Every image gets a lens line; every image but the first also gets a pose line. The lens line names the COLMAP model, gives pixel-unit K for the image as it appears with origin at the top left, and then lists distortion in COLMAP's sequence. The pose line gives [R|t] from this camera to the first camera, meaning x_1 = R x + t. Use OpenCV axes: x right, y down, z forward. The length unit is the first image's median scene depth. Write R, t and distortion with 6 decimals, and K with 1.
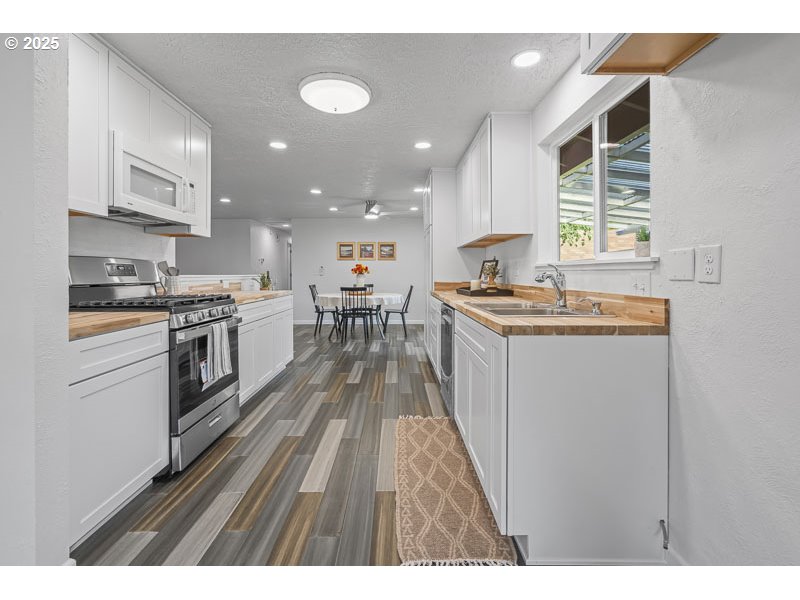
lens RADIAL K [[370.7, 0, 399.6], [0, 370.7, 284.6], [0, 0, 1]] dist [-0.004132, -0.000070]
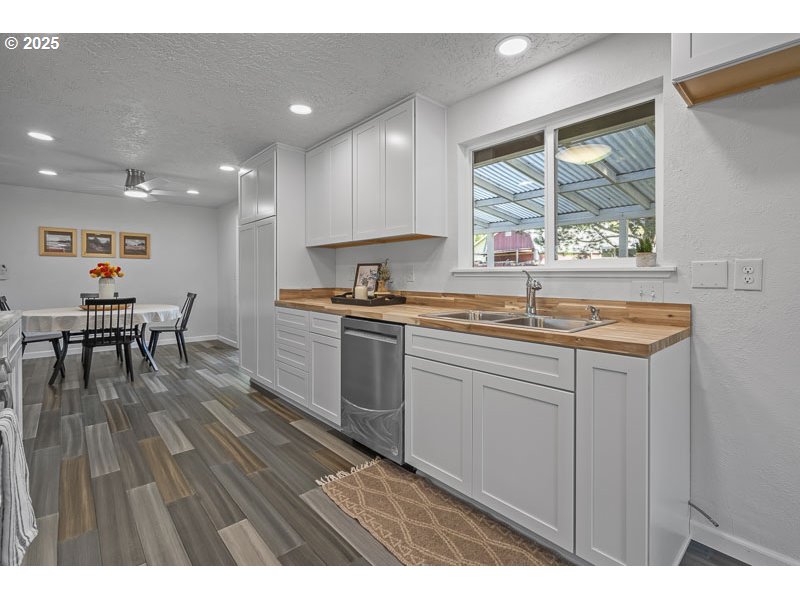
lens RADIAL K [[370.7, 0, 399.6], [0, 370.7, 284.6], [0, 0, 1]] dist [-0.004132, -0.000070]
pose [[0.751894, -0.011419, 0.659185, -0.173966], [0.016329, 0.999866, -0.001304, -0.008725], [-0.659082, 0.011744, 0.751980, 0.183328]]
